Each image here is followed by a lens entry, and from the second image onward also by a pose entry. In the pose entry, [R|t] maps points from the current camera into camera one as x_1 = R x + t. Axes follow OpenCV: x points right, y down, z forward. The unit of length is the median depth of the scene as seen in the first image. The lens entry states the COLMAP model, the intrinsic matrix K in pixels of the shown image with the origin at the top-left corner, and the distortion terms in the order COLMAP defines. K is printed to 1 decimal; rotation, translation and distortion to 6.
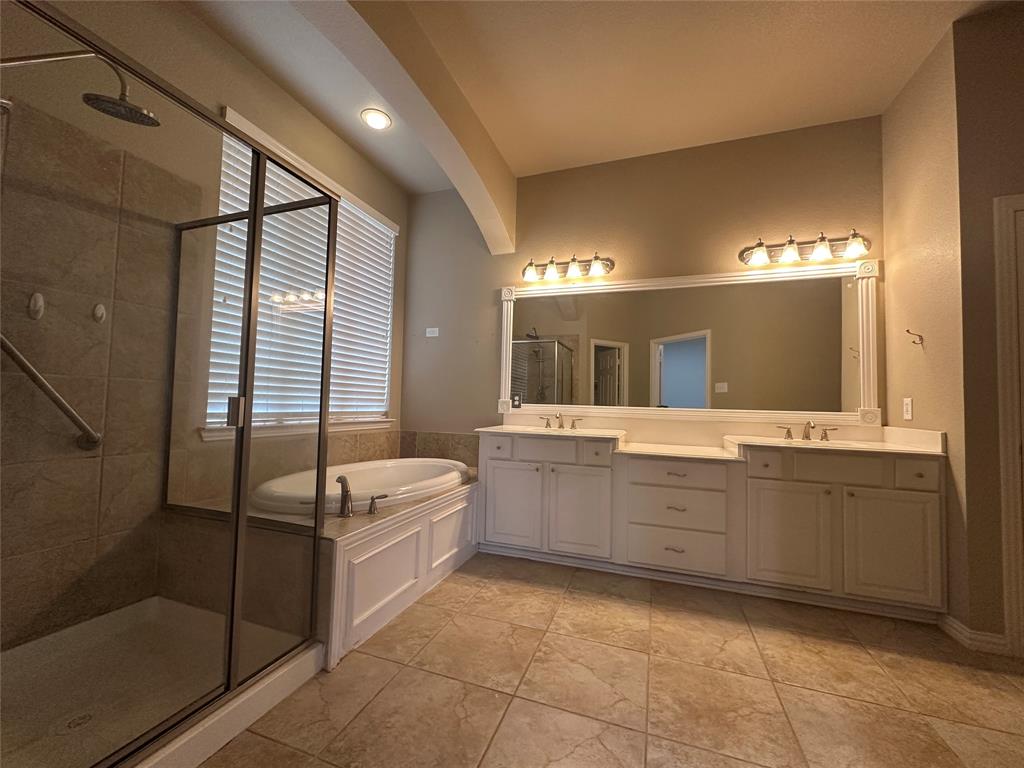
lens RADIAL K [[407.6, 0, 512.5], [0, 407.6, 381.7], [0, 0, 1]] dist [-0.003014, 0.000590]
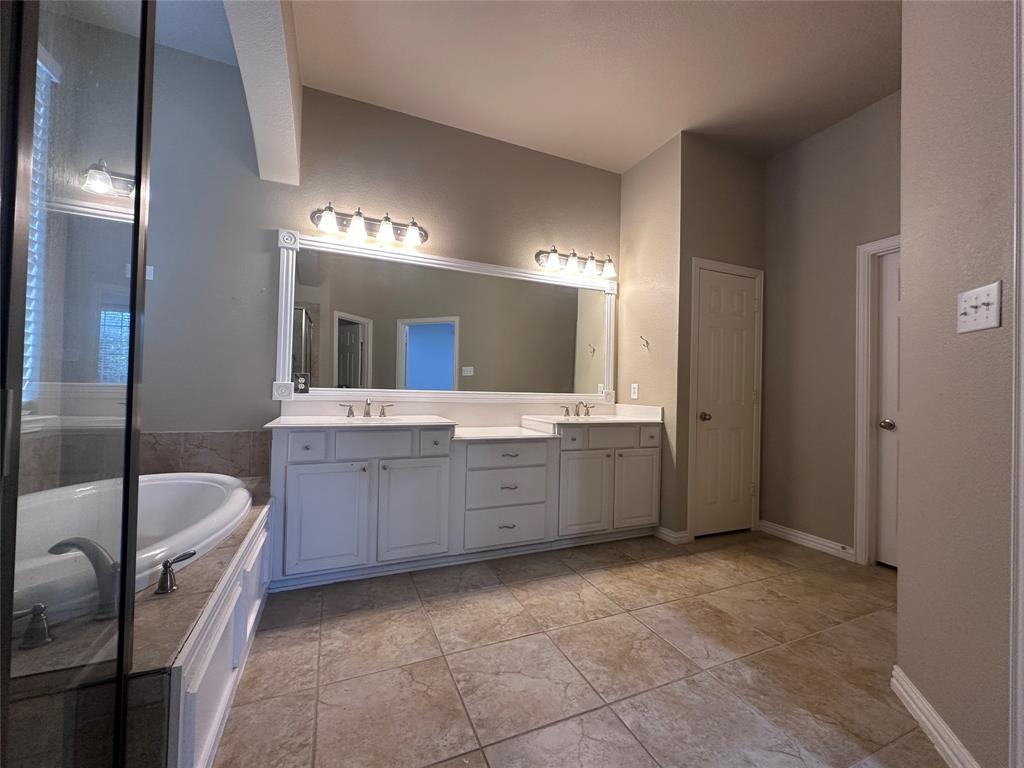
lens RADIAL K [[407.6, 0, 512.4], [0, 407.6, 382.5], [0, 0, 1]] dist [-0.003014, 0.000590]
pose [[0.730447, 0.004256, 0.682956, -0.313787], [-0.040245, 0.998511, 0.036821, 0.000427], [-0.681783, -0.054381, 0.729531, 0.241714]]
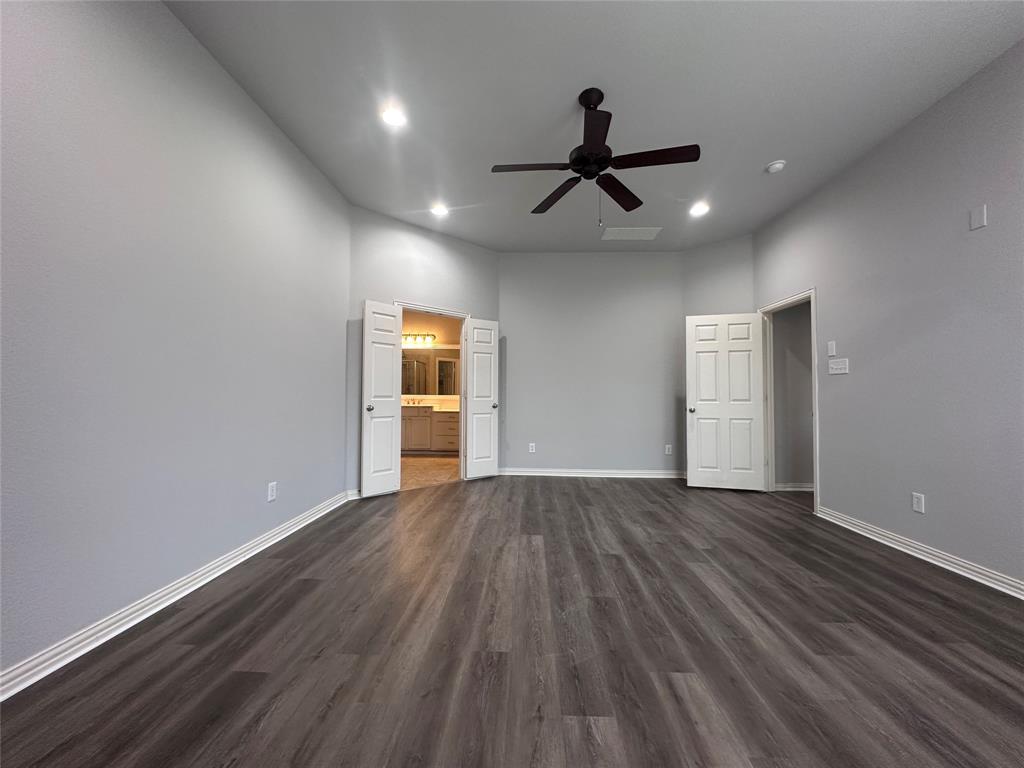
lens RADIAL K [[407.6, 0, 512.7], [0, 407.6, 387.5], [0, 0, 1]] dist [-0.003014, 0.000590]
pose [[0.950574, -0.012658, 0.310241, -0.098657], [0.000913, 0.999278, 0.037974, -0.104410], [-0.310498, -0.035814, 0.949899, -1.966651]]
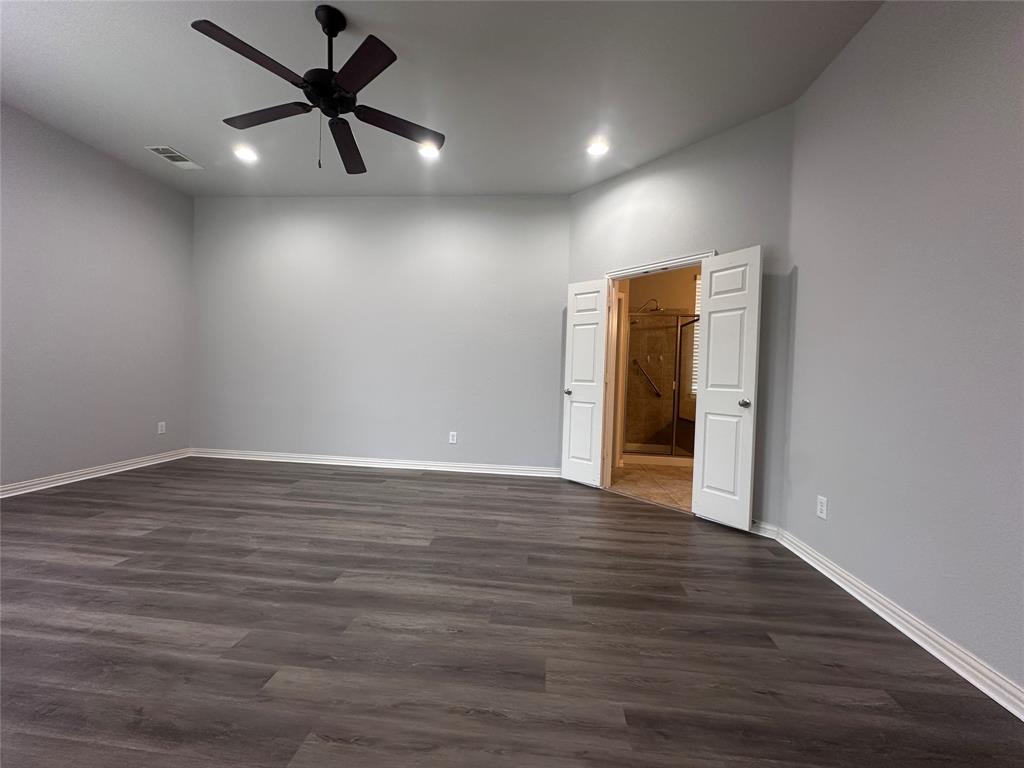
lens RADIAL K [[407.6, 0, 510.9], [0, 407.6, 383.0], [0, 0, 1]] dist [-0.003014, 0.000590]
pose [[0.259420, -0.001631, -0.965763, 1.461256], [0.023099, 0.999723, 0.004517, -0.002970], [0.965488, -0.023480, 0.259386, -0.832141]]
